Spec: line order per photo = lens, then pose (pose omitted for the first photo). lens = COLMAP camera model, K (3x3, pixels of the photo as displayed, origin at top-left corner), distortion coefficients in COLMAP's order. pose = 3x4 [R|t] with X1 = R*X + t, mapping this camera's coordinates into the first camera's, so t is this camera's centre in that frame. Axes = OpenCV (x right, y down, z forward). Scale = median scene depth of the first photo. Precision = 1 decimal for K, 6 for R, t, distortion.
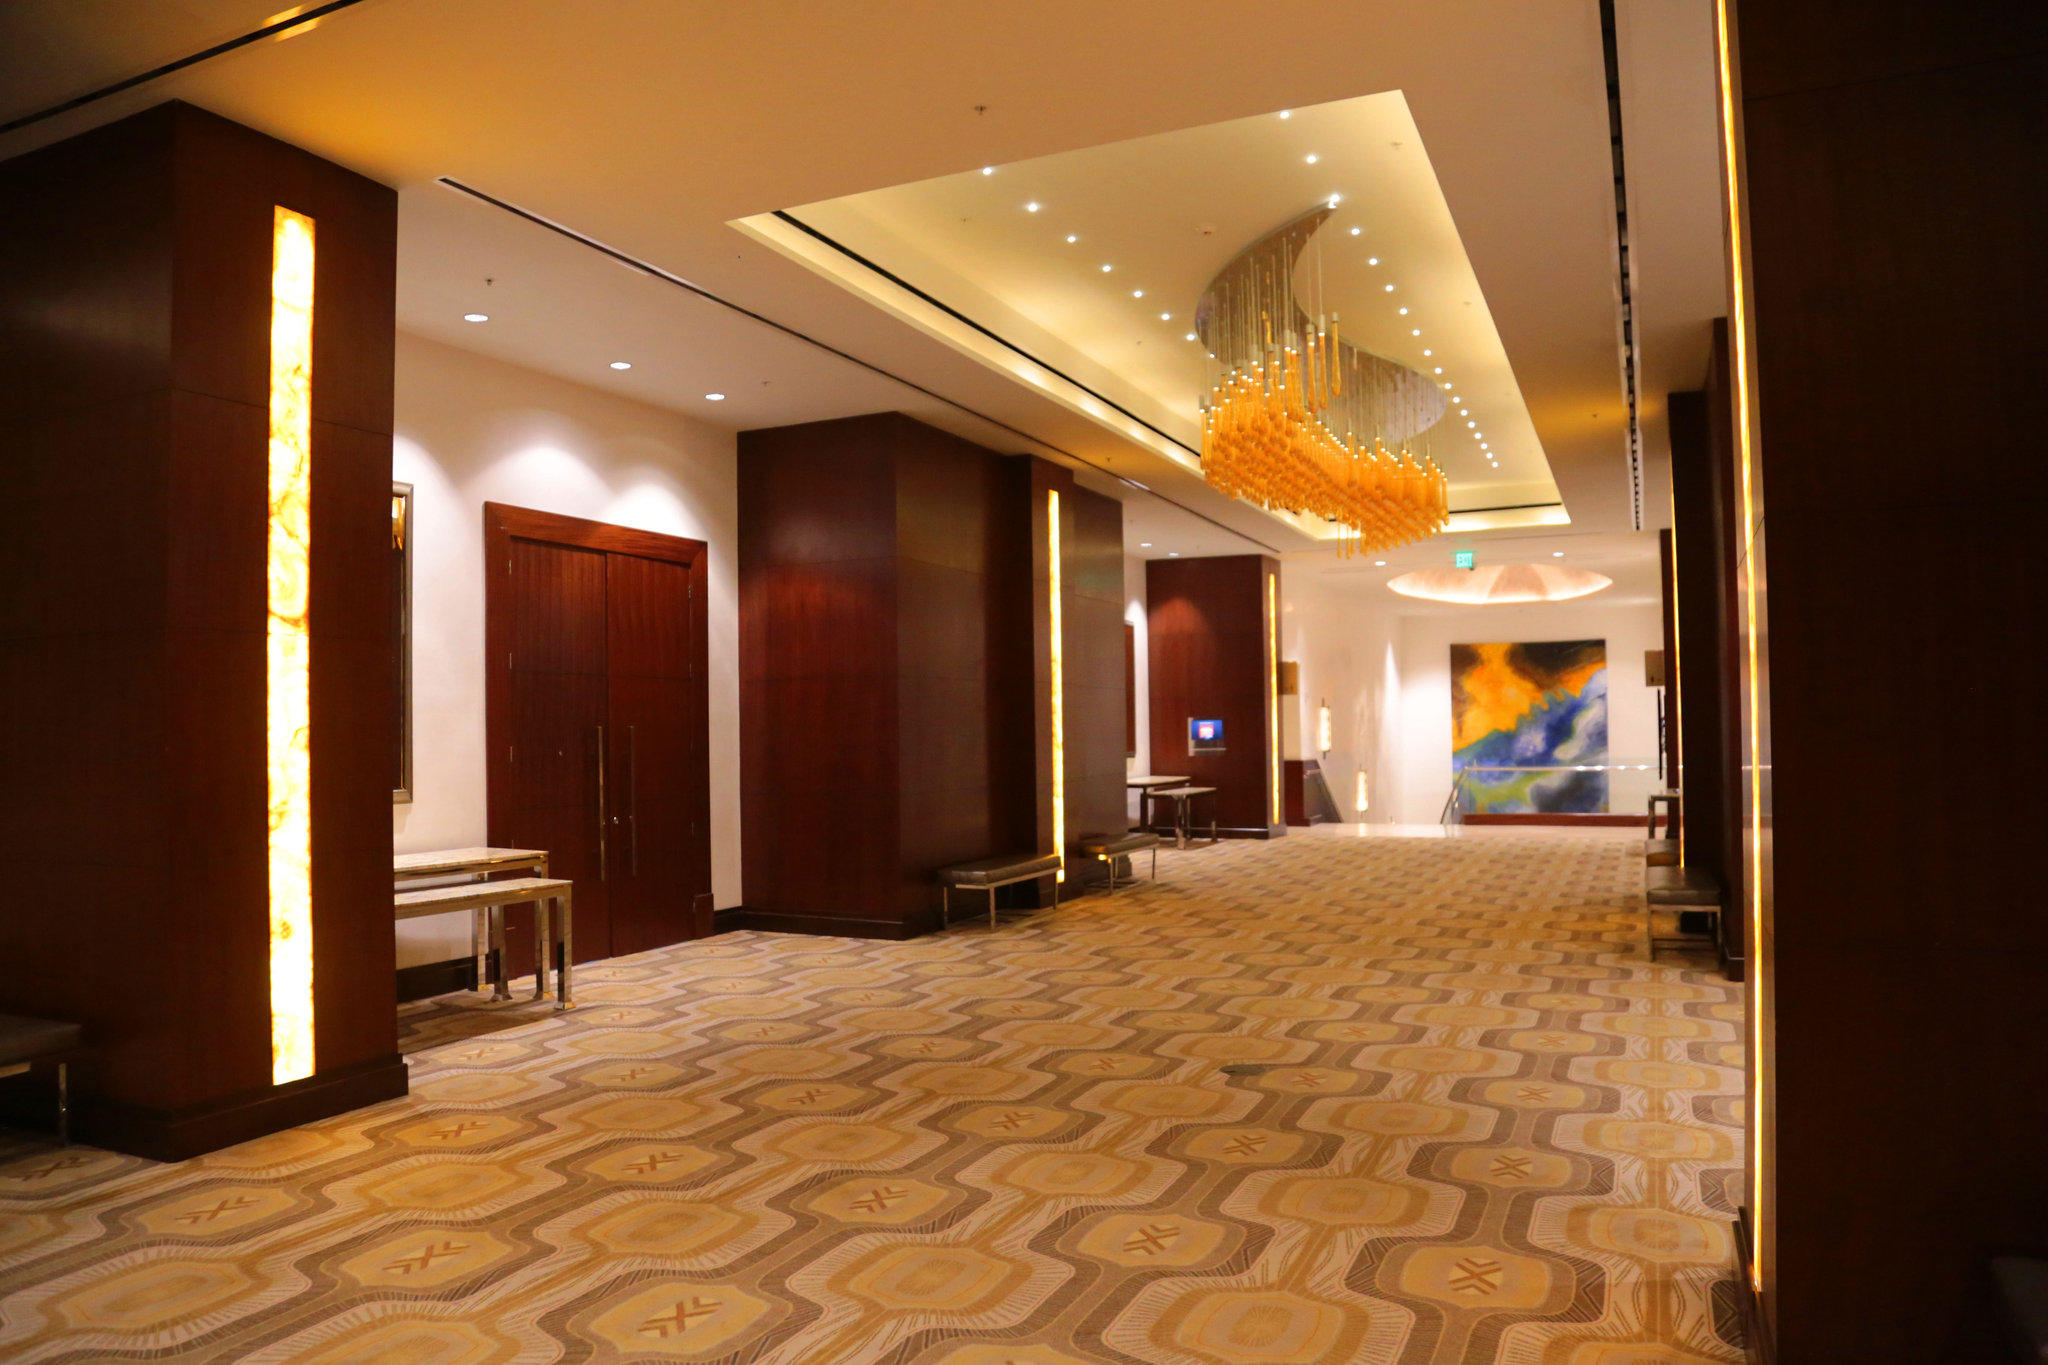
lens RADIAL K [[1396.1, 0, 1021.4], [0, 1396.1, 717.6], [0, 0, 1]] dist [-0.097164, -0.001355]
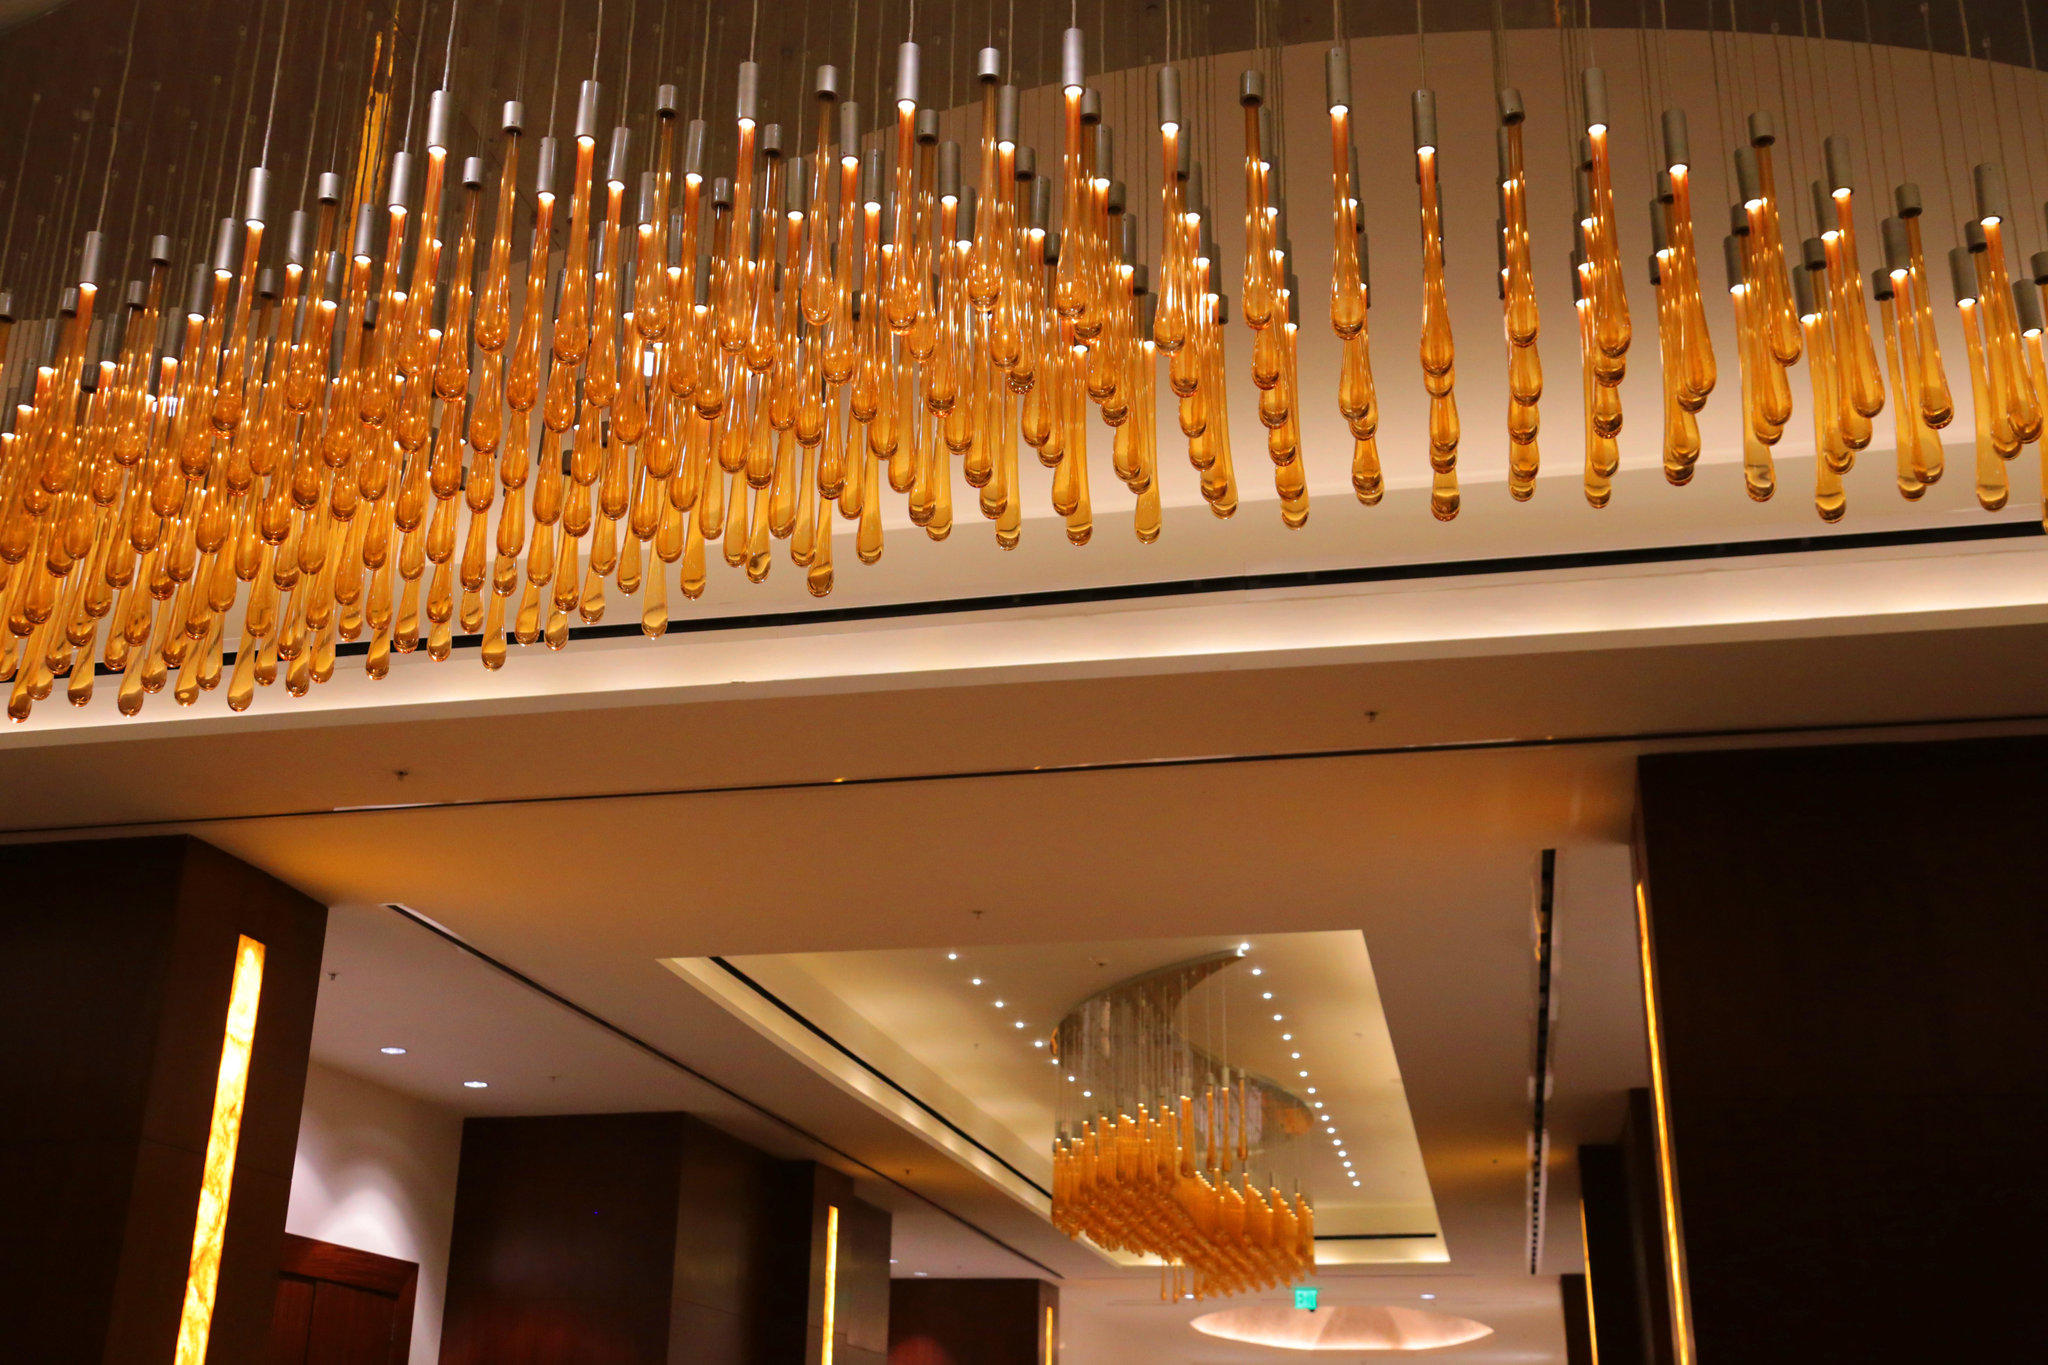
lens RADIAL K [[2230.1, 0, 1024.0], [0, 2230.1, 682.5], [0, 0, 1]] dist [0.039388, 0.001802]
pose [[0.974772, 0.104224, 0.197375, -0.174387], [-0.030429, 0.938082, -0.345074, -0.009877], [-0.221119, 0.330362, 0.917588, -0.316984]]
